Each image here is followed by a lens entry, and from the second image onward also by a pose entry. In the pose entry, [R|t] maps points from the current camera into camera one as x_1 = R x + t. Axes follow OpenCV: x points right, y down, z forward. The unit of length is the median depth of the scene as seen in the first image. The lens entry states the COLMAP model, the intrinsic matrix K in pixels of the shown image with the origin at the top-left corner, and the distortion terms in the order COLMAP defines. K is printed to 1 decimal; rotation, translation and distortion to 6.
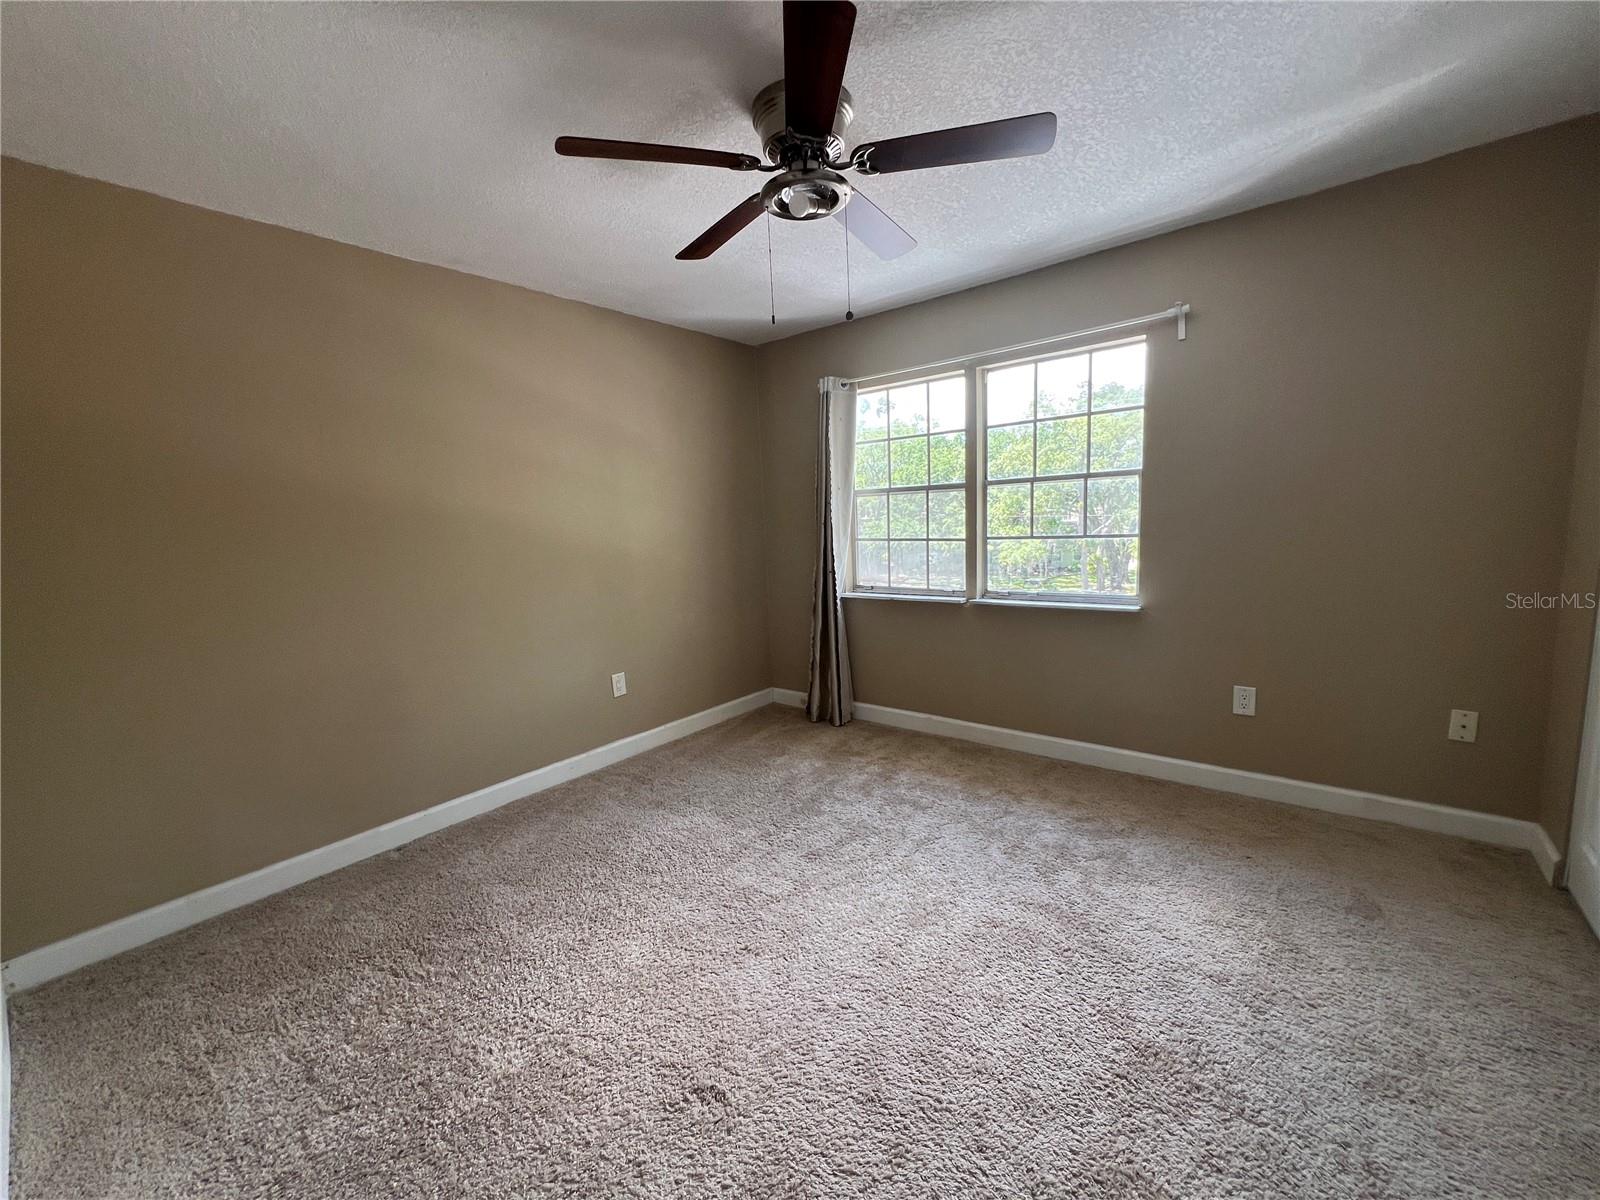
lens RADIAL K [[641.6, 0, 803.9], [0, 641.6, 602.0], [0, 0, 1]] dist [-0.003424, 0.000659]
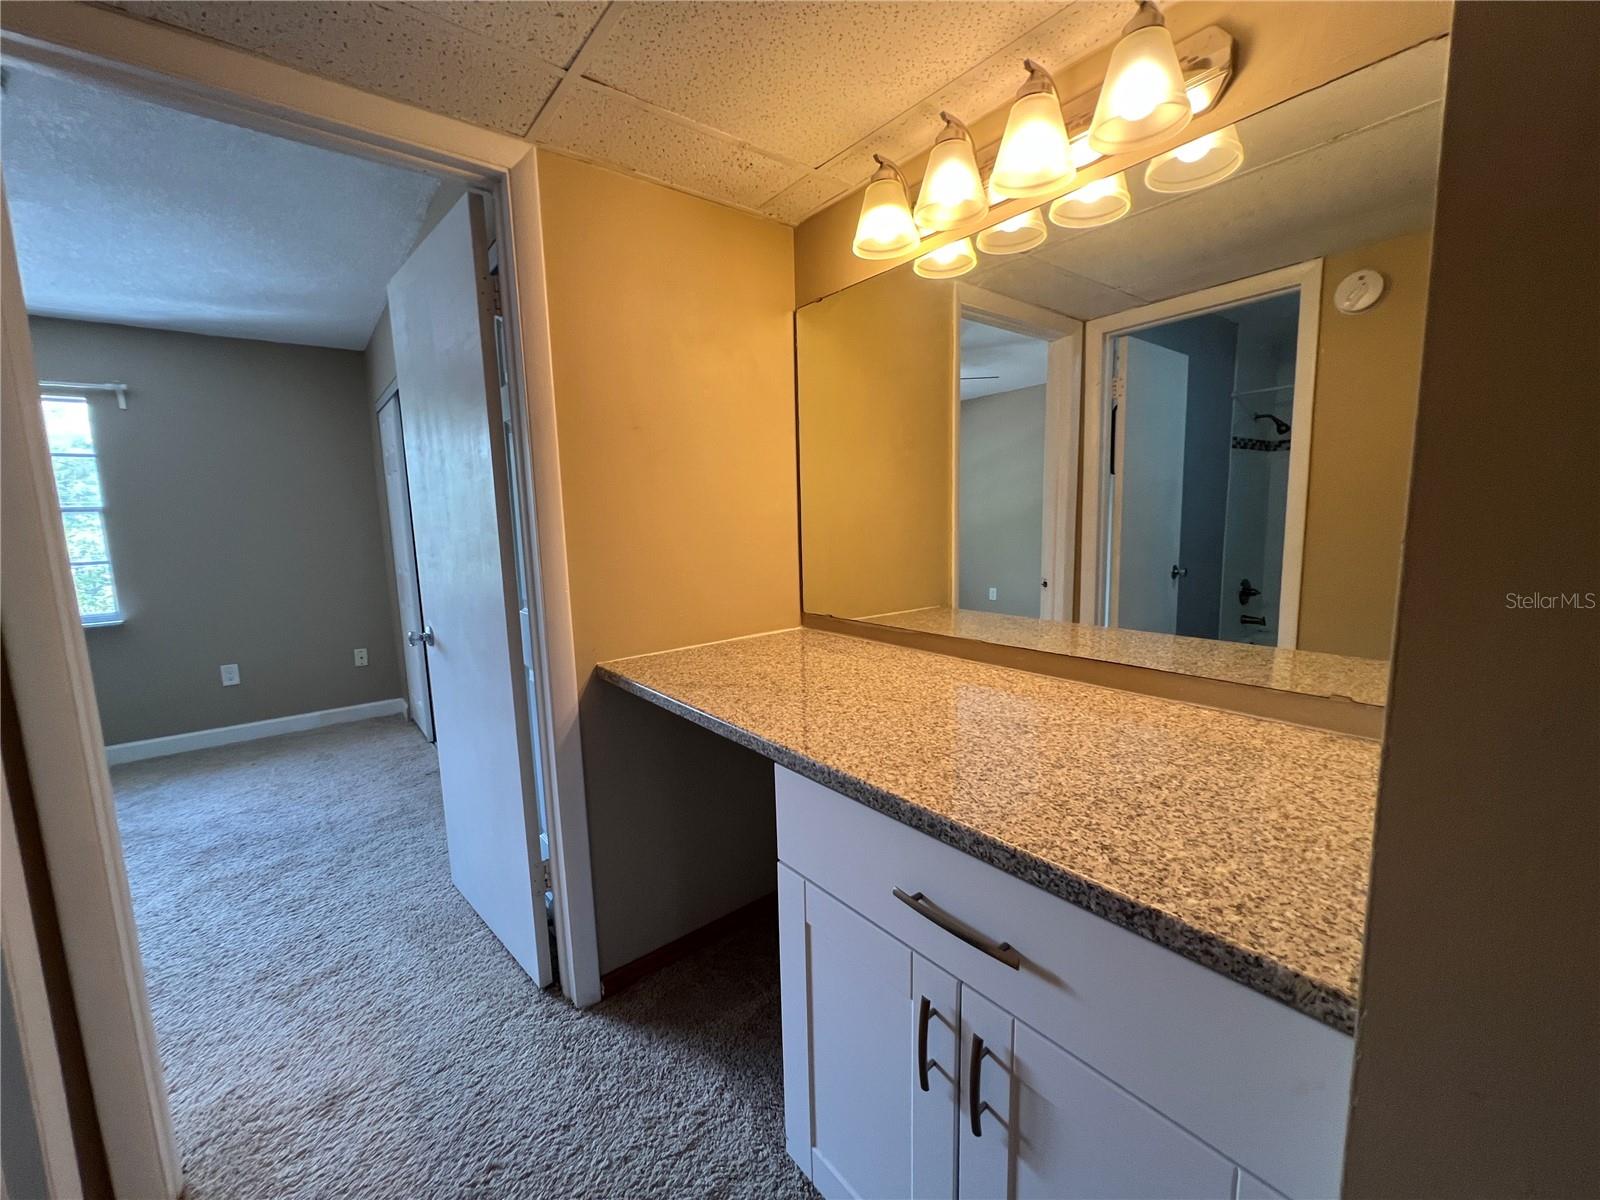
lens RADIAL K [[641.6, 0, 800.5], [0, 641.6, 603.6], [0, 0, 1]] dist [-0.003424, 0.000659]
pose [[0.212188, -0.088373, 0.973225, -0.394749], [0.146468, 0.987529, 0.057738, 0.098713], [-0.966190, 0.130295, 0.222485, -0.534620]]
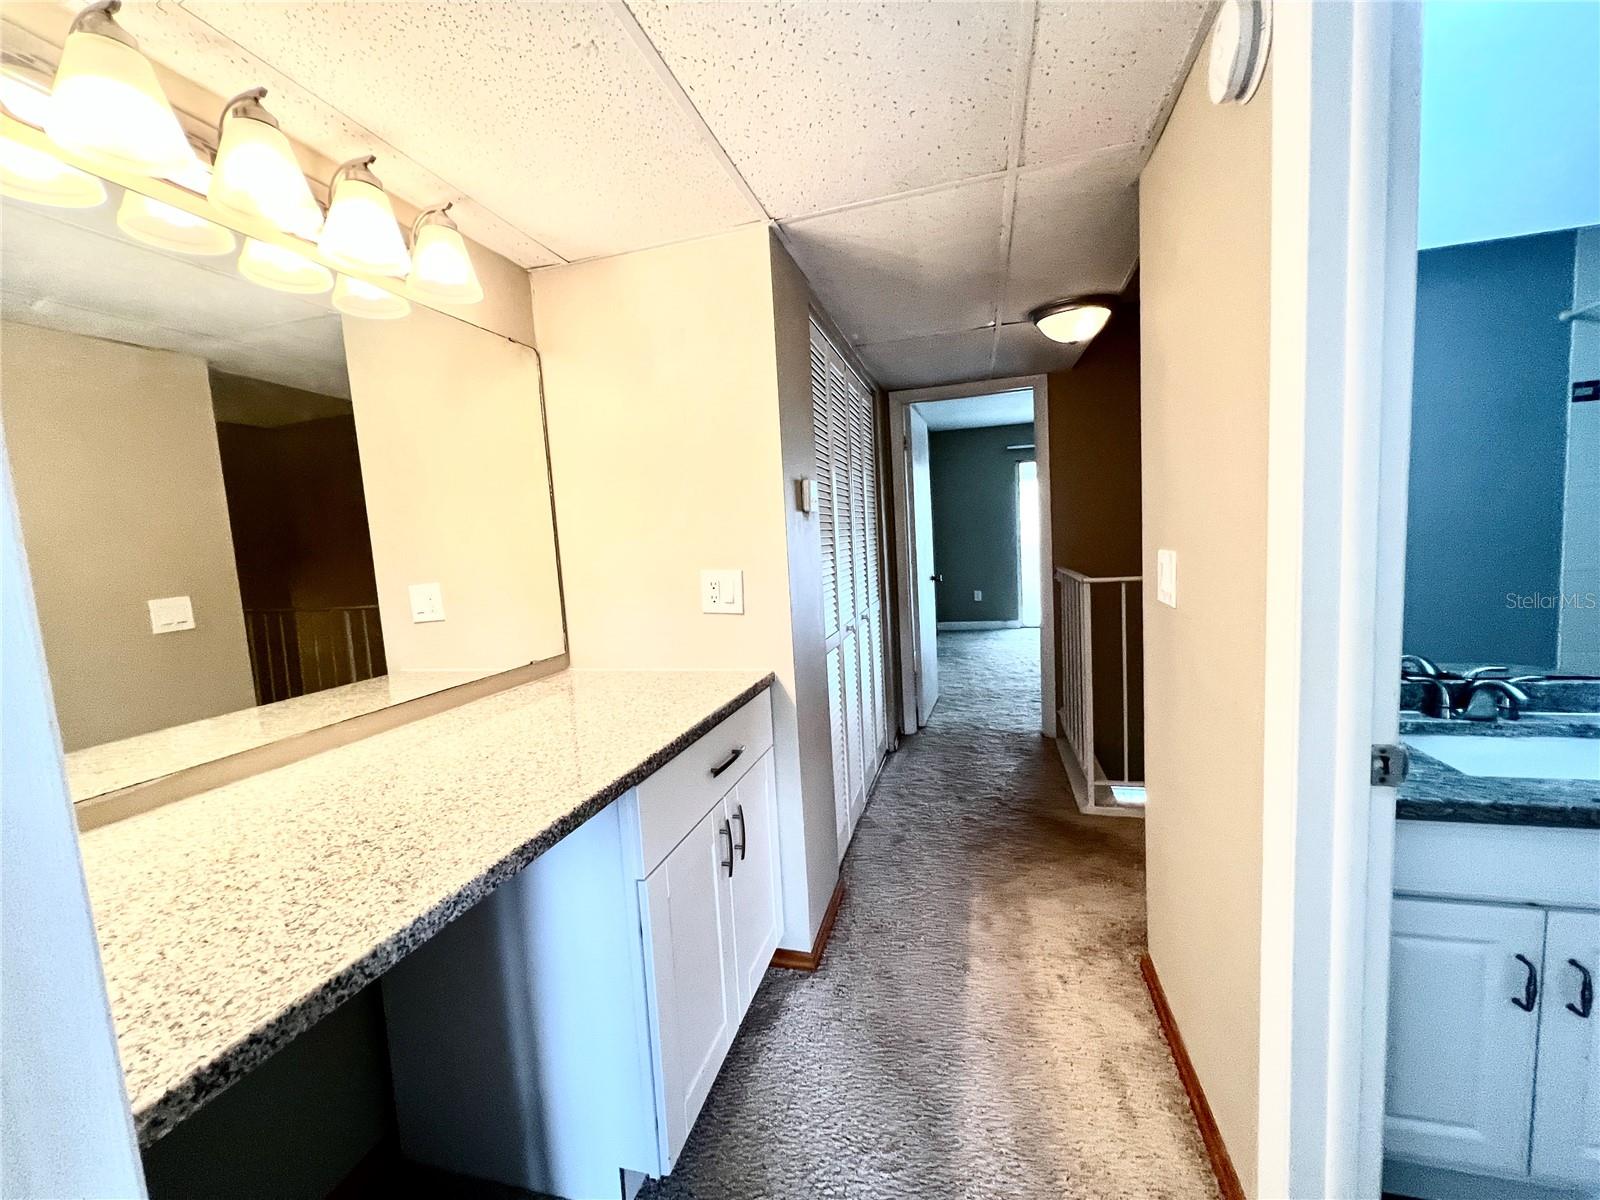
lens RADIAL K [[643.6, 0, 797.2], [0, 643.6, 602.1], [0, 0, 1]] dist [-0.002824, 0.000828]
pose [[-0.911223, 0.140751, -0.387120, 3.580145], [0.050650, 0.970964, 0.233804, -0.744637], [0.408788, 0.193440, -0.891893, 4.226011]]
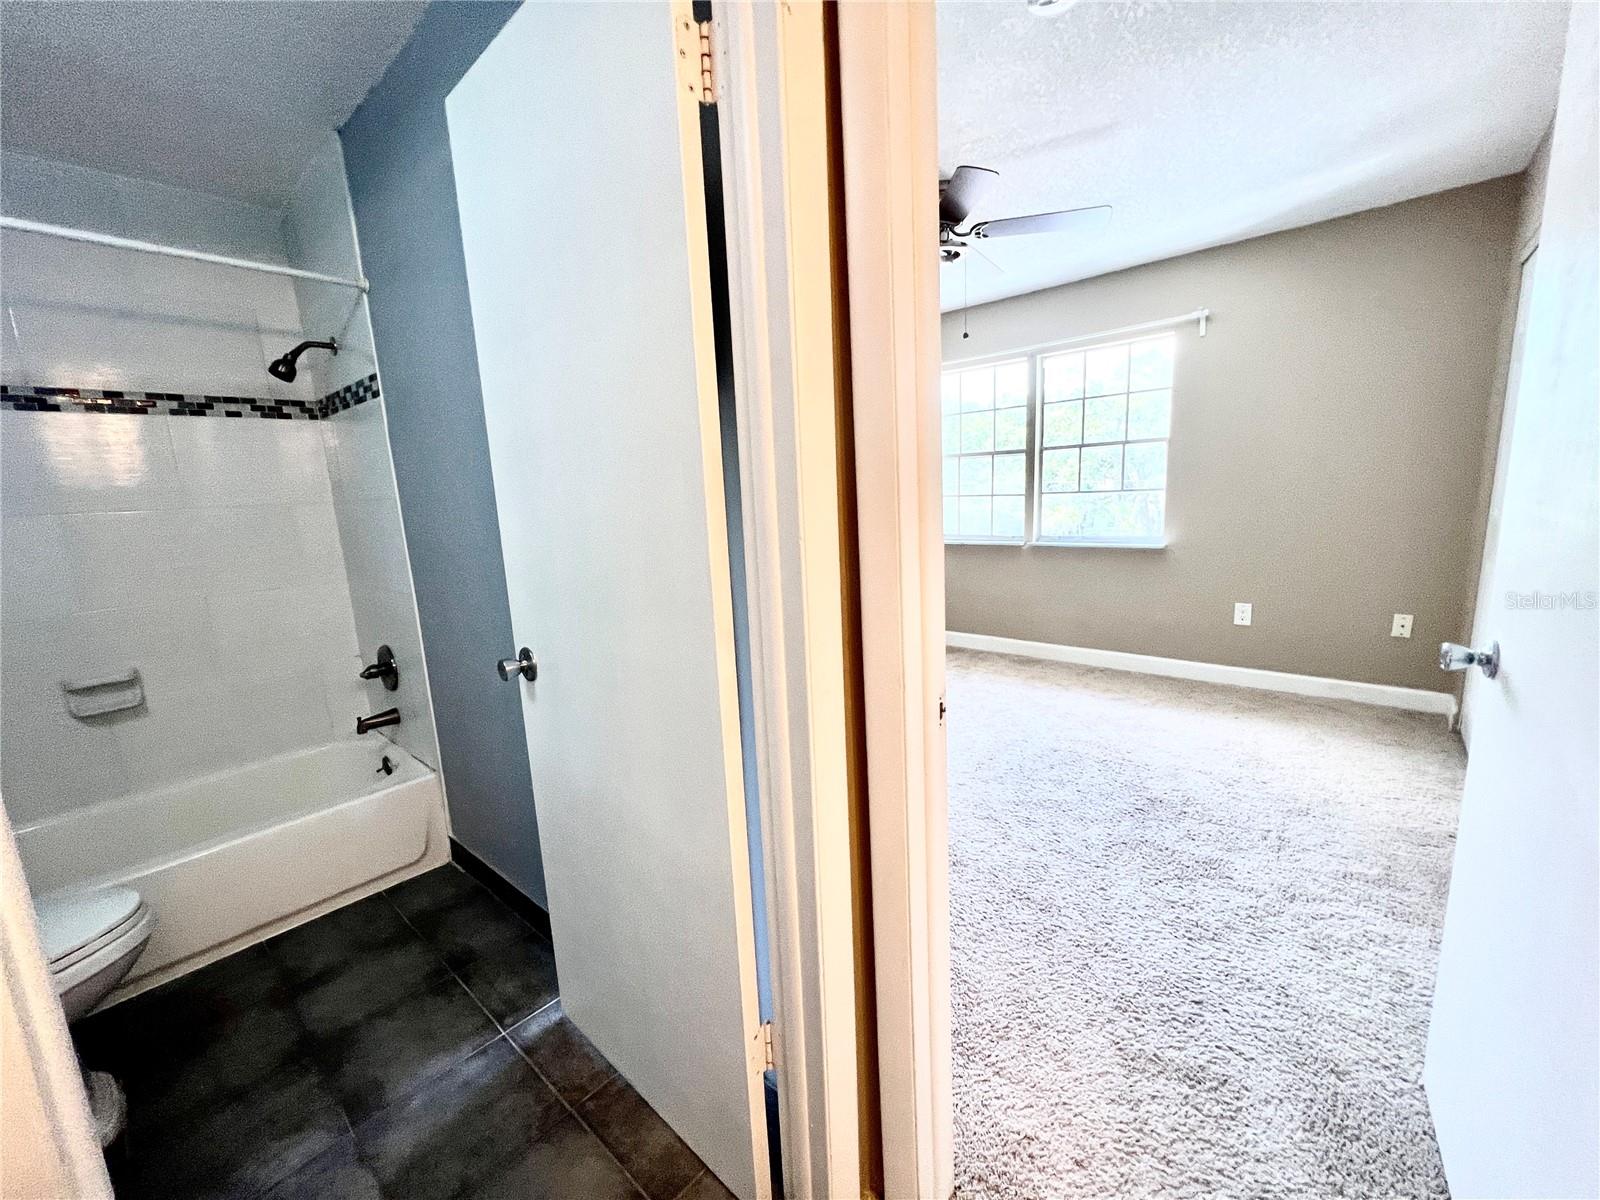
lens RADIAL K [[643.6, 0, 800.4], [0, 643.6, 601.5], [0, 0, 1]] dist [-0.002824, 0.000828]
pose [[0.999064, 0.003732, -0.043090, -0.160827], [-0.001631, 0.998812, 0.048696, 0.063322], [0.043221, -0.048581, 0.997884, -0.348305]]
